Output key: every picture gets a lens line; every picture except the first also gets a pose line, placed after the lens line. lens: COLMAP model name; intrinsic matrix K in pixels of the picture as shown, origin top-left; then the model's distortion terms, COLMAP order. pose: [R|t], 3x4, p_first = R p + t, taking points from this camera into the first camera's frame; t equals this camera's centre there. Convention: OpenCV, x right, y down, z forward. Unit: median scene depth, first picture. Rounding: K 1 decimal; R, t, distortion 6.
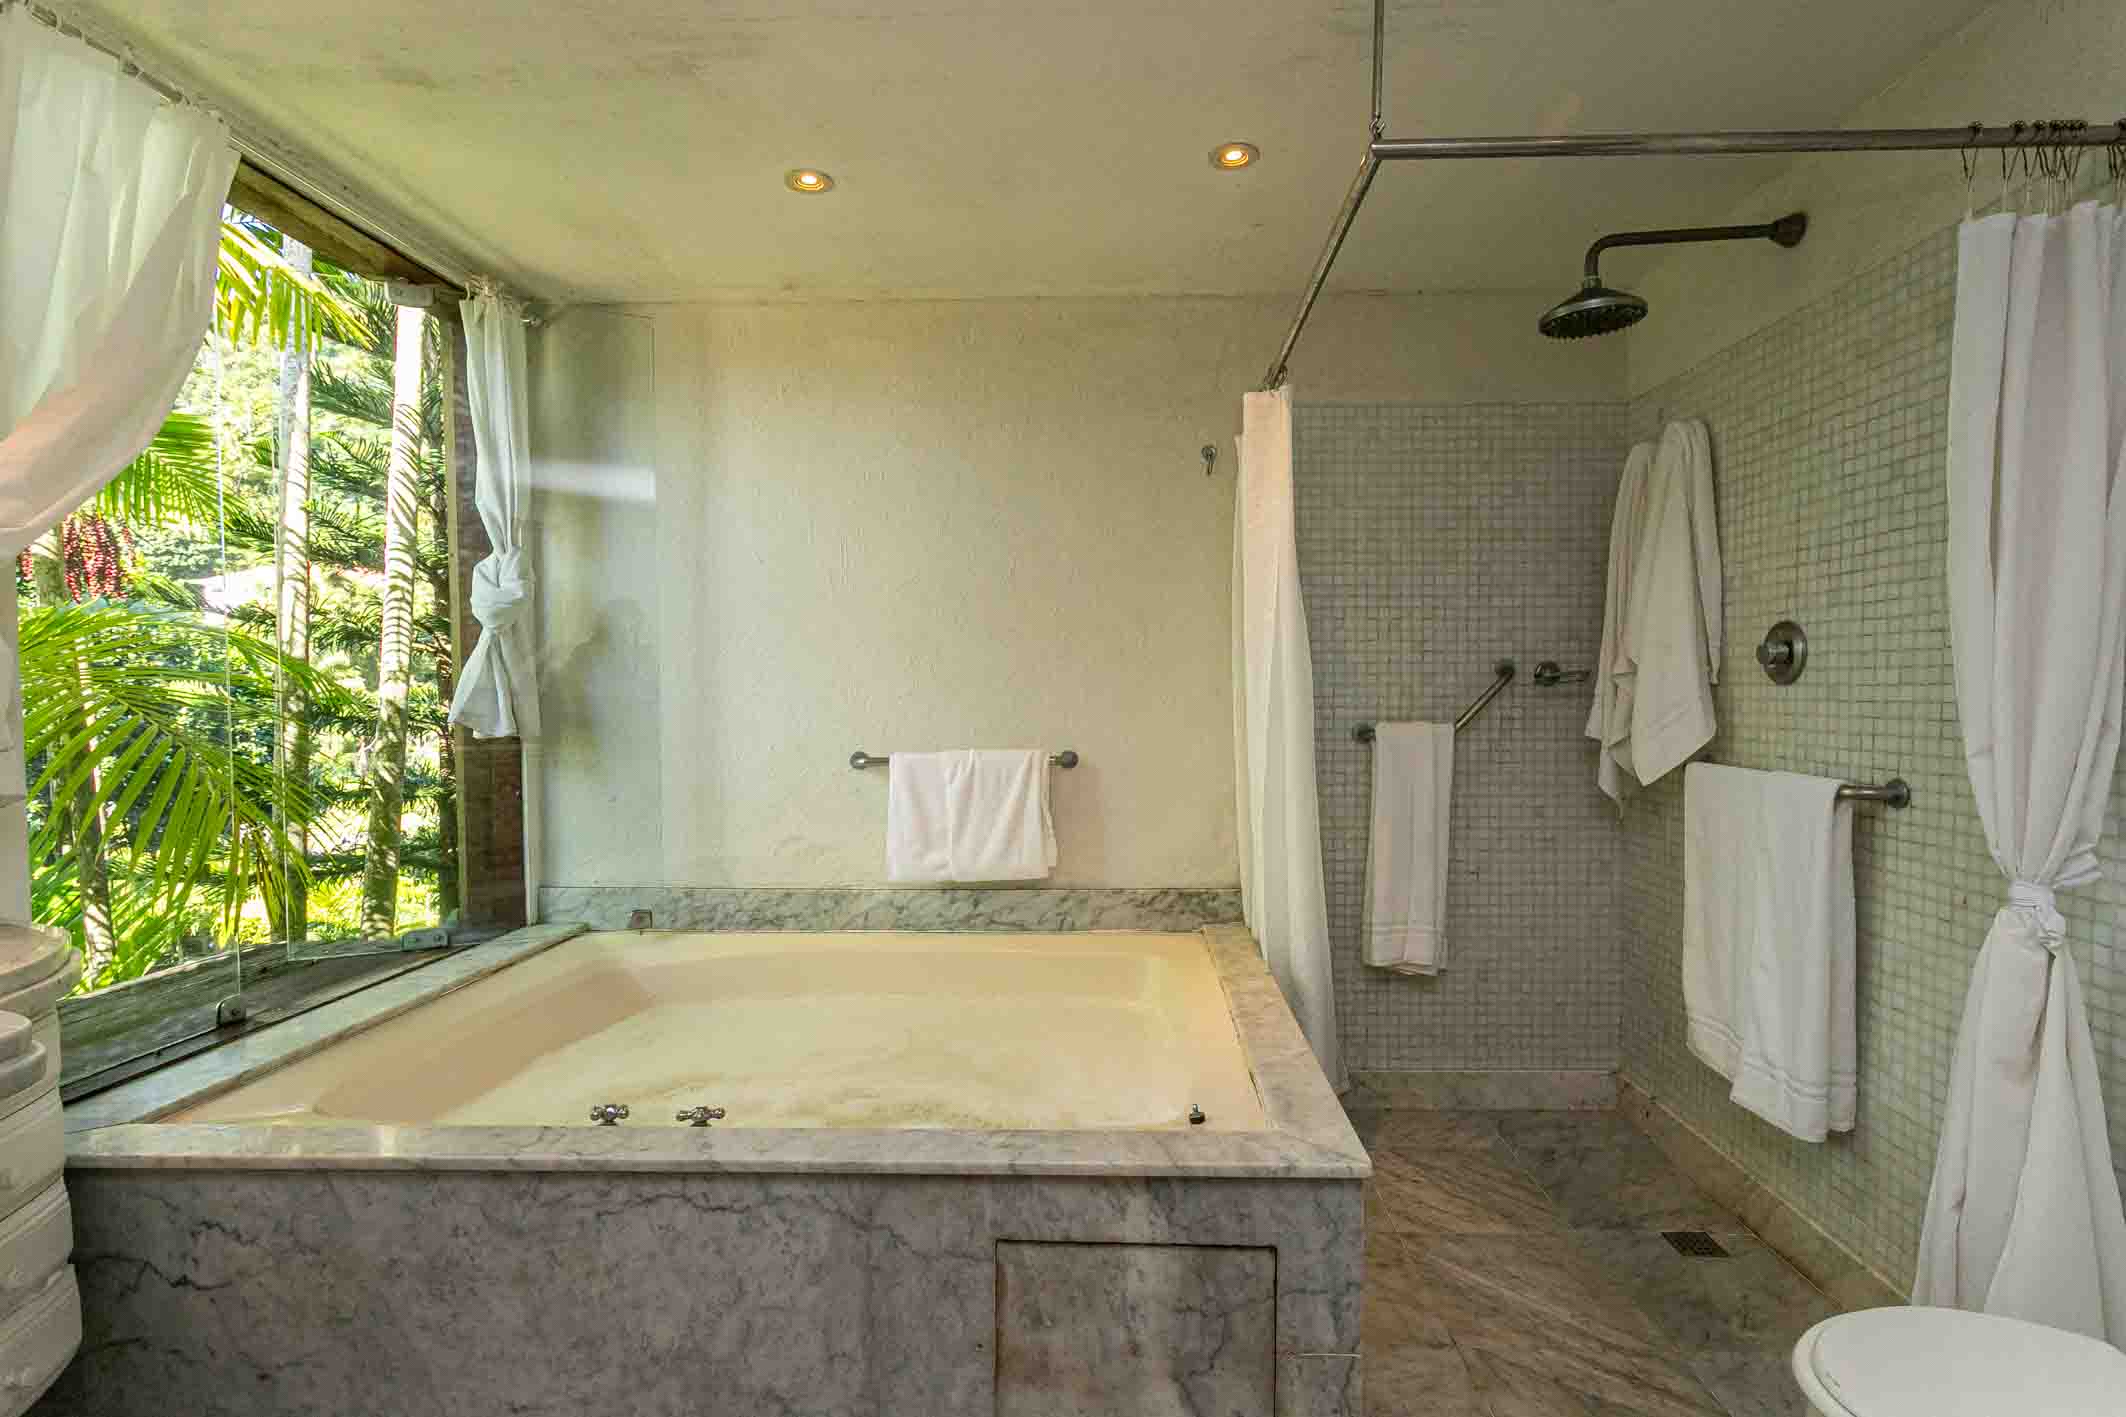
lens RADIAL K [[1015.7, 0, 1068.6], [0, 1015.7, 720.6], [0, 0, 1]] dist [-0.000529, 0.000180]
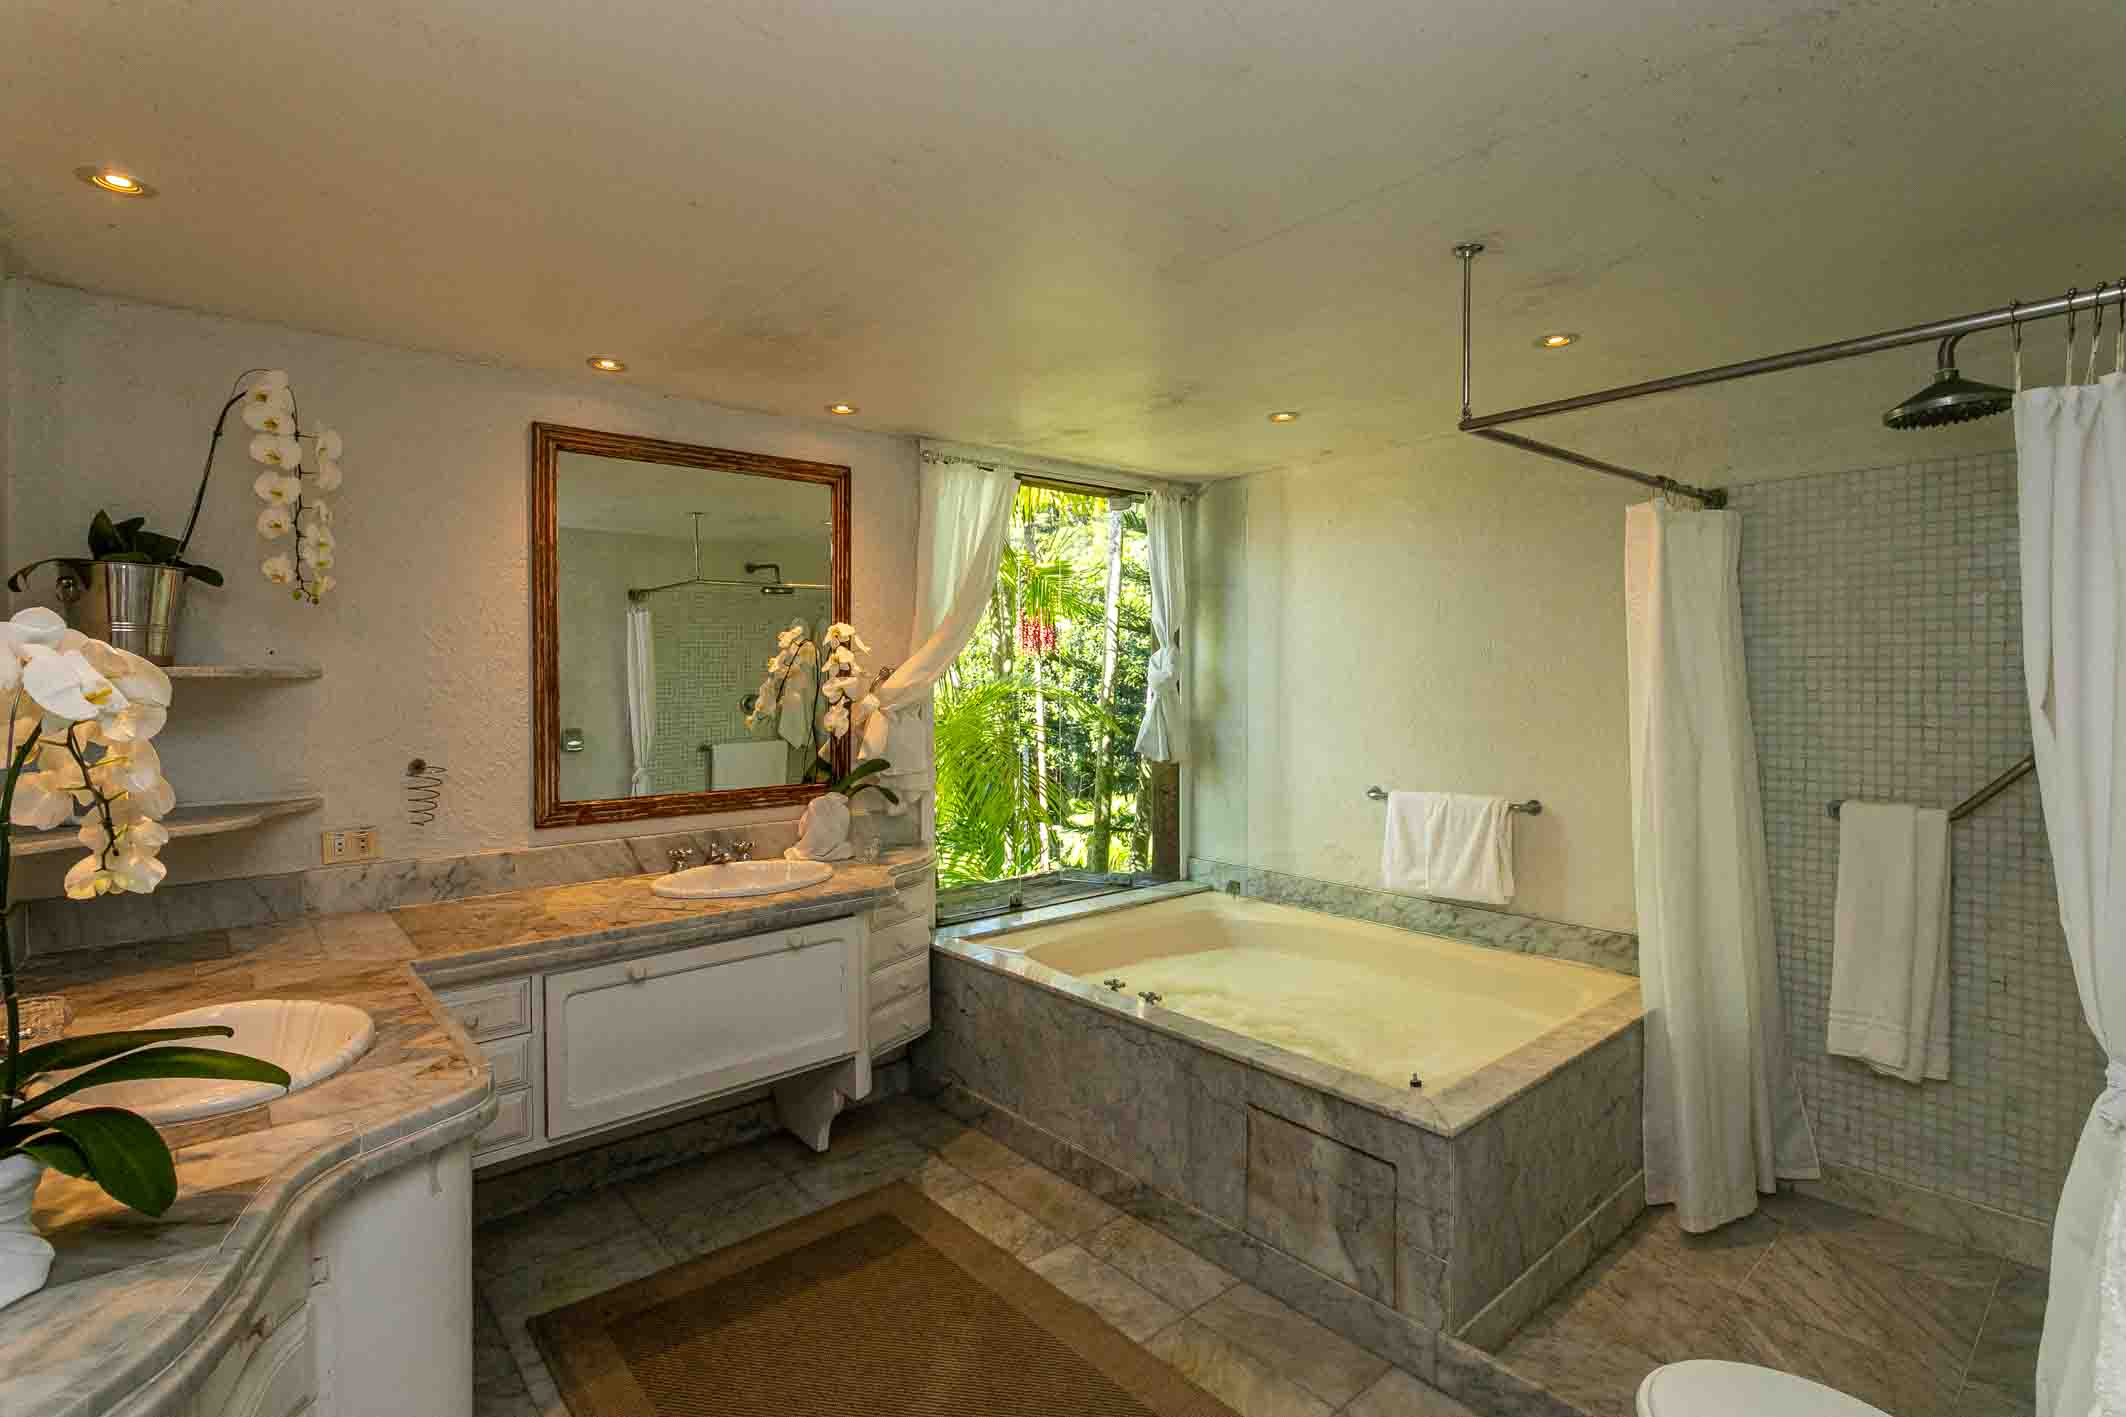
lens RADIAL K [[1004.7, 0, 1065.5], [0, 1004.7, 674.0], [0, 0, 1]] dist [0.001660, 0.000816]
pose [[0.671771, -0.001912, -0.740756, 0.512472], [-0.018267, 0.999650, -0.019147, -0.086635], [0.740533, 0.026394, 0.671501, -0.192787]]
